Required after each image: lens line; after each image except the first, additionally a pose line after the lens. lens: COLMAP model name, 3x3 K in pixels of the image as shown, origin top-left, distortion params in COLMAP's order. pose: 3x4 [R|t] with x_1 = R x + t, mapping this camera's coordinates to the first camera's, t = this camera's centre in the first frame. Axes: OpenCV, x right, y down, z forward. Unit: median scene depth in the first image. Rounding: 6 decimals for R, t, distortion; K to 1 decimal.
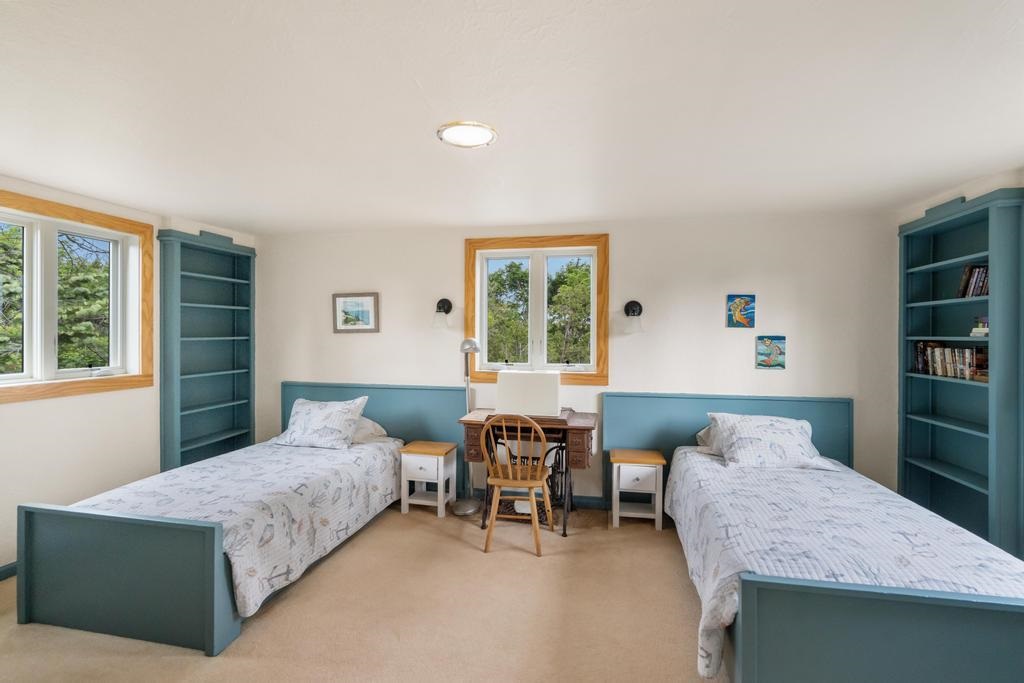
lens RADIAL K [[487.7, 0, 505.7], [0, 487.7, 337.8], [0, 0, 1]] dist [-0.000445, 0.000100]
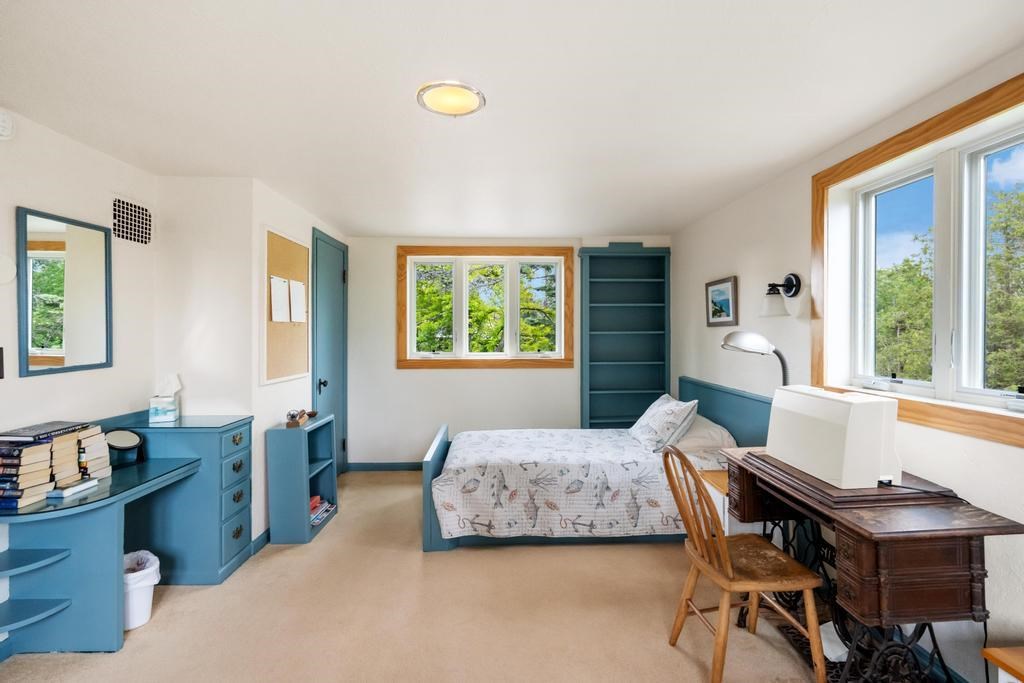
lens RADIAL K [[462.5, 0, 514.7], [0, 462.5, 335.1], [0, 0, 1]] dist [0.003895, 0.000098]
pose [[0.247900, 0.005658, -0.968769, 0.470443], [-0.009224, 0.999951, 0.003479, 0.006833], [0.968742, 0.008073, 0.247940, 0.552518]]
